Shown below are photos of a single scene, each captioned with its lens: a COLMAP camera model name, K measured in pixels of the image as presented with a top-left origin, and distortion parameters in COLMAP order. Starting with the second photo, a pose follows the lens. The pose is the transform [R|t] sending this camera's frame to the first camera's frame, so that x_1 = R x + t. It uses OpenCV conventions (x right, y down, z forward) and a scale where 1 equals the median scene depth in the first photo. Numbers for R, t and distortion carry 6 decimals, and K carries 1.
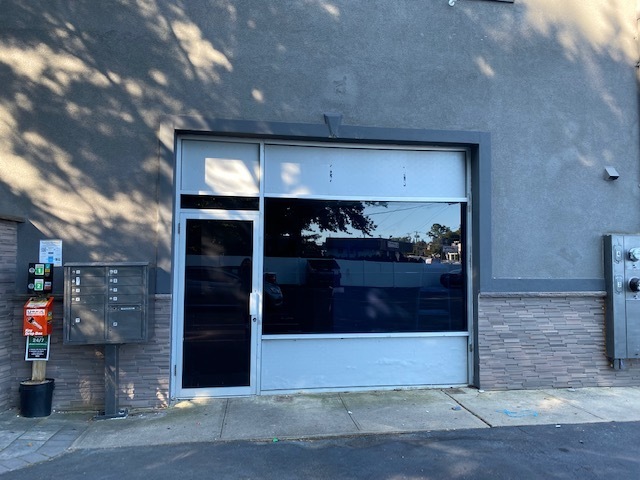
lens RADIAL K [[485.4, 0, 325.1], [0, 485.4, 236.3], [0, 0, 1]] dist [0.036336, -0.033071]
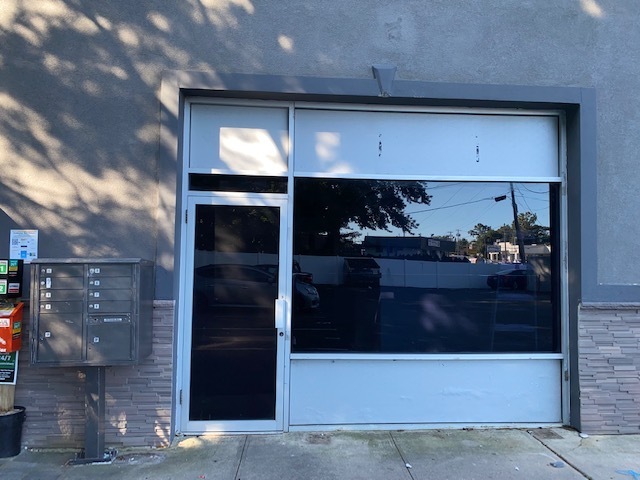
lens RADIAL K [[485.4, 0, 315.7], [0, 485.4, 237.9], [0, 0, 1]] dist [0.036336, -0.033071]
pose [[0.995240, 0.002725, -0.097421, -0.015171], [-0.002137, 0.999979, 0.006139, 0.013477], [0.097436, -0.005902, 0.995224, 0.231764]]
